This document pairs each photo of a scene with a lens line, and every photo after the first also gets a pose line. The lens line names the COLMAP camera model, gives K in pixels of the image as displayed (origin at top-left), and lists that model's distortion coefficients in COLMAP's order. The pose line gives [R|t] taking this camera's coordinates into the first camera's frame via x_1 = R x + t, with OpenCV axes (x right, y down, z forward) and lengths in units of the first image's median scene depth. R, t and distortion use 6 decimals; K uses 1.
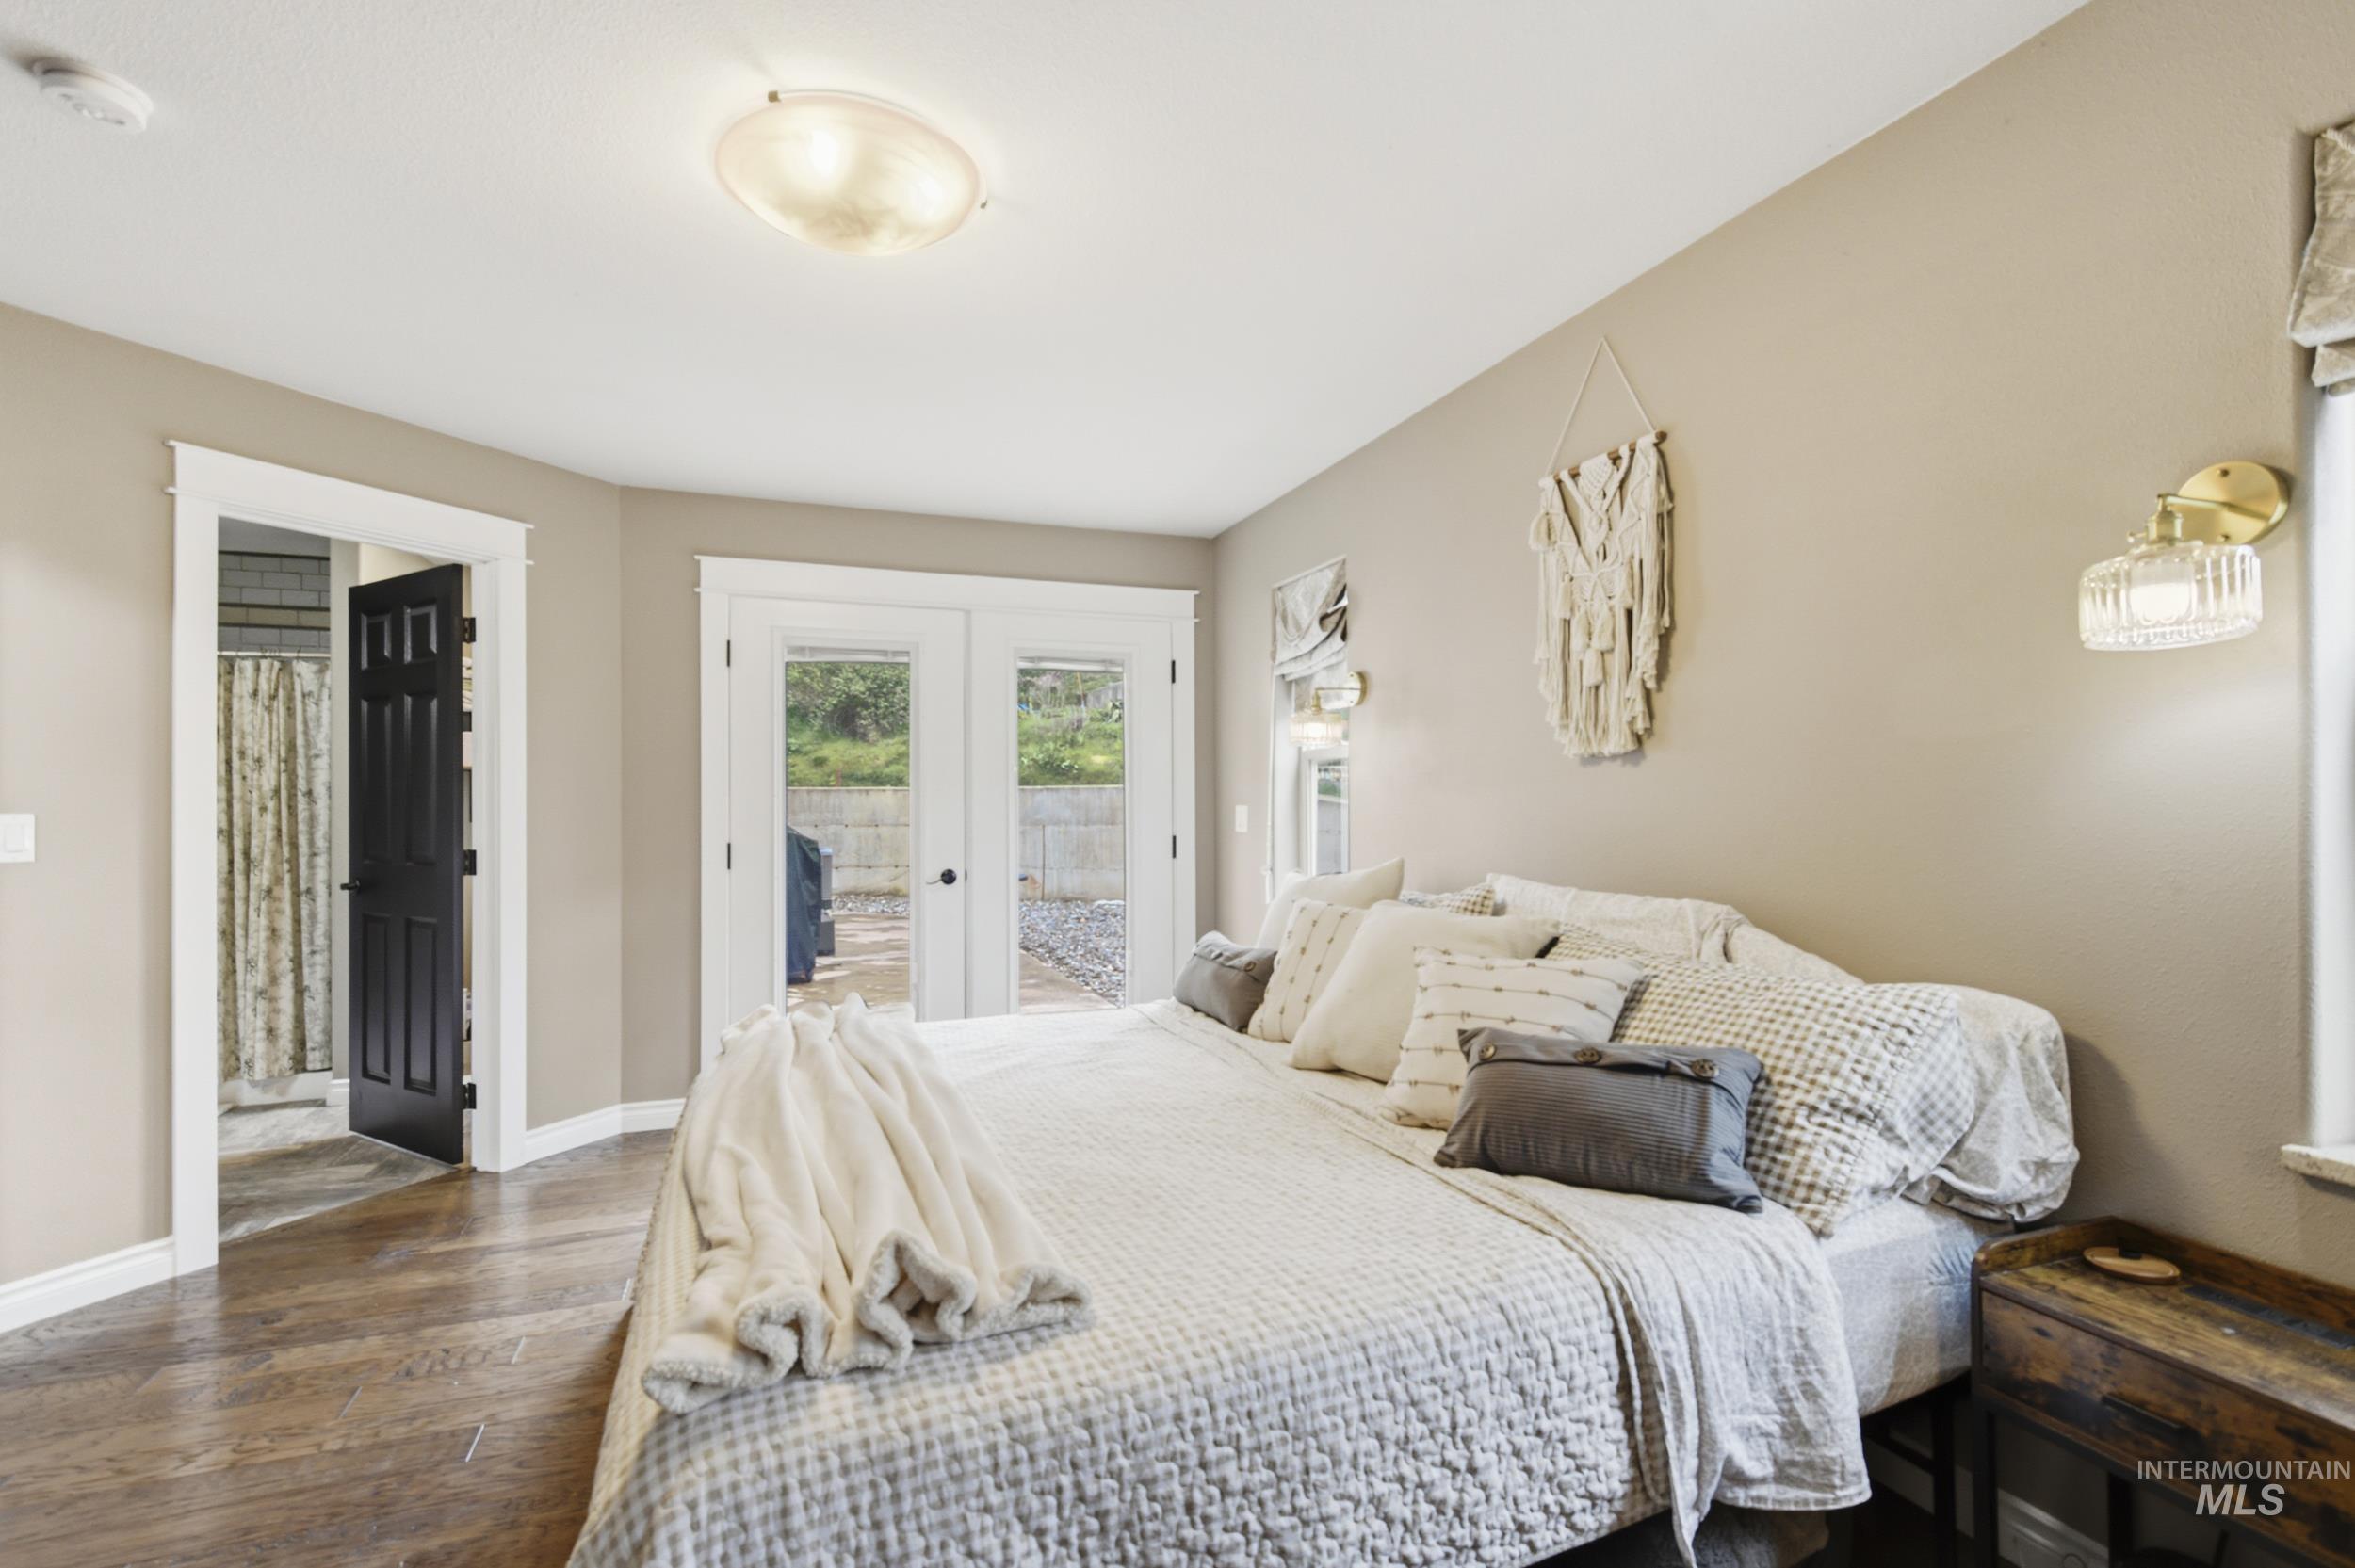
lens RADIAL K [[1076.2, 0, 1169.4], [0, 1076.2, 764.6], [0, 0, 1]] dist [0.028059, -0.021651]
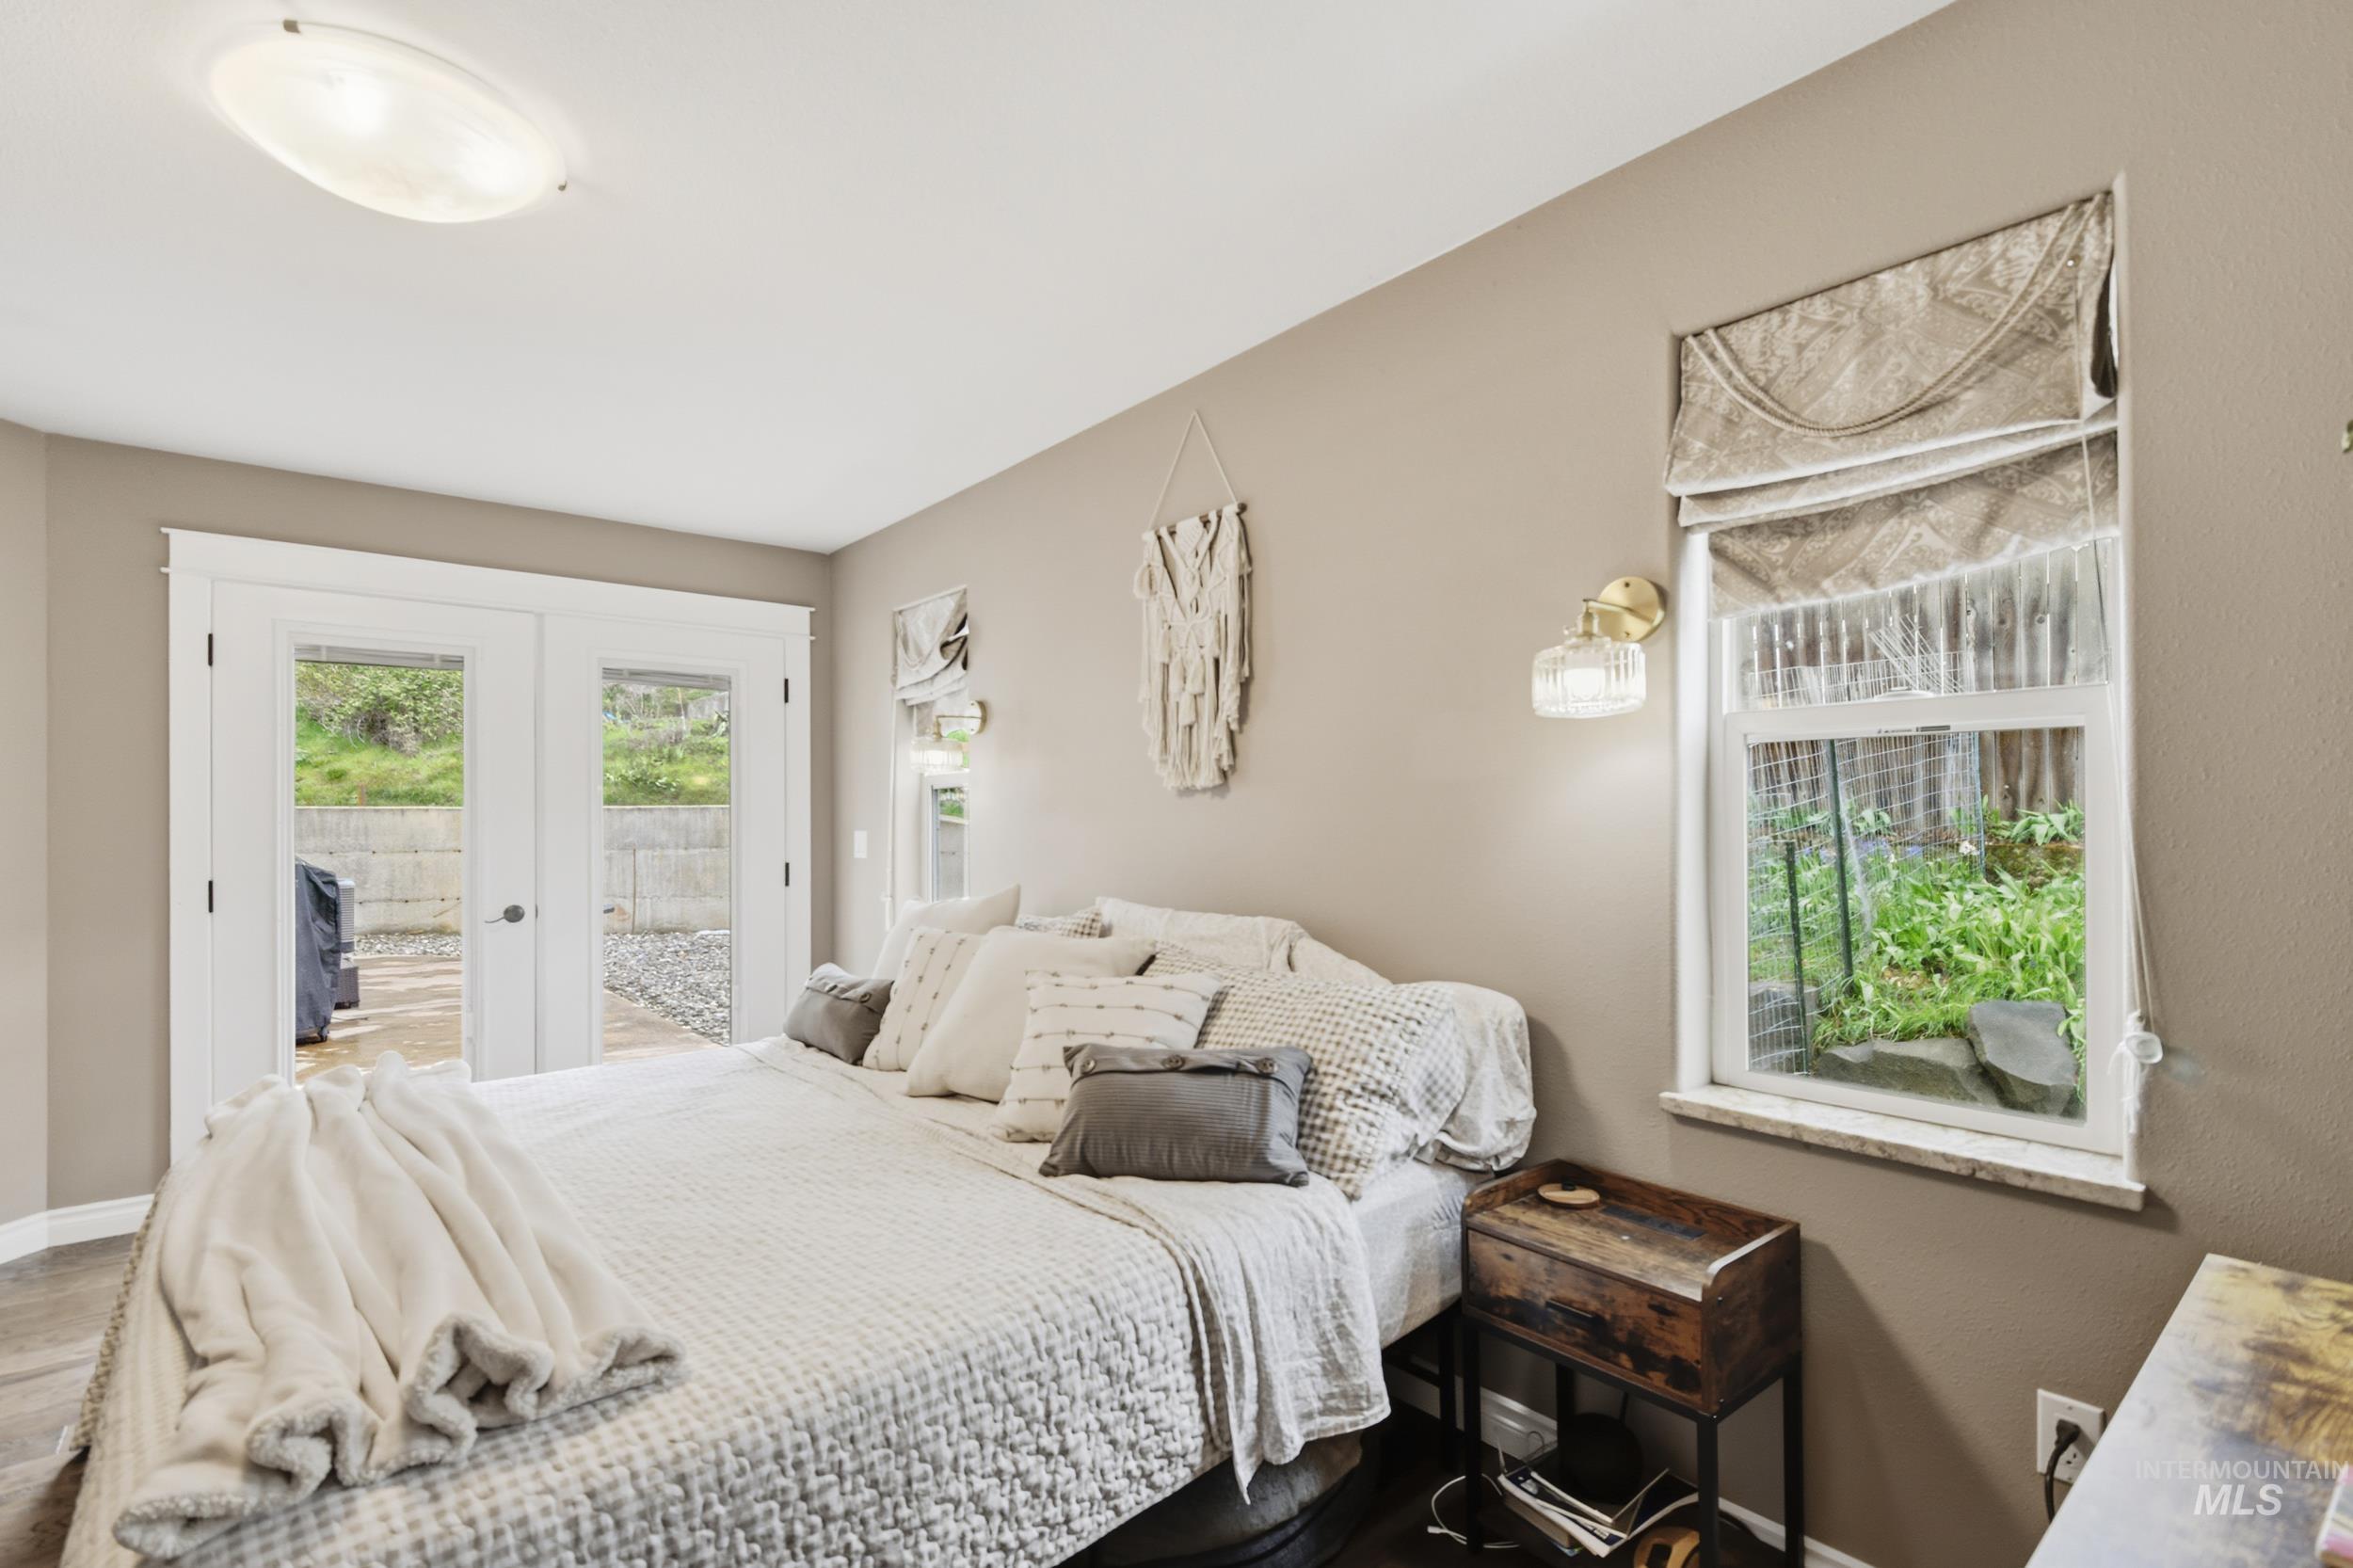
lens RADIAL K [[1116.4, 0, 1169.3], [0, 1116.4, 781.7], [0, 0, 1]] dist [0.036937, -0.033925]
pose [[0.946828, 0.004371, 0.321709, 0.011219], [-0.007032, 0.999950, 0.007110, -0.030568], [-0.321662, -0.008995, 0.946812, -0.095031]]
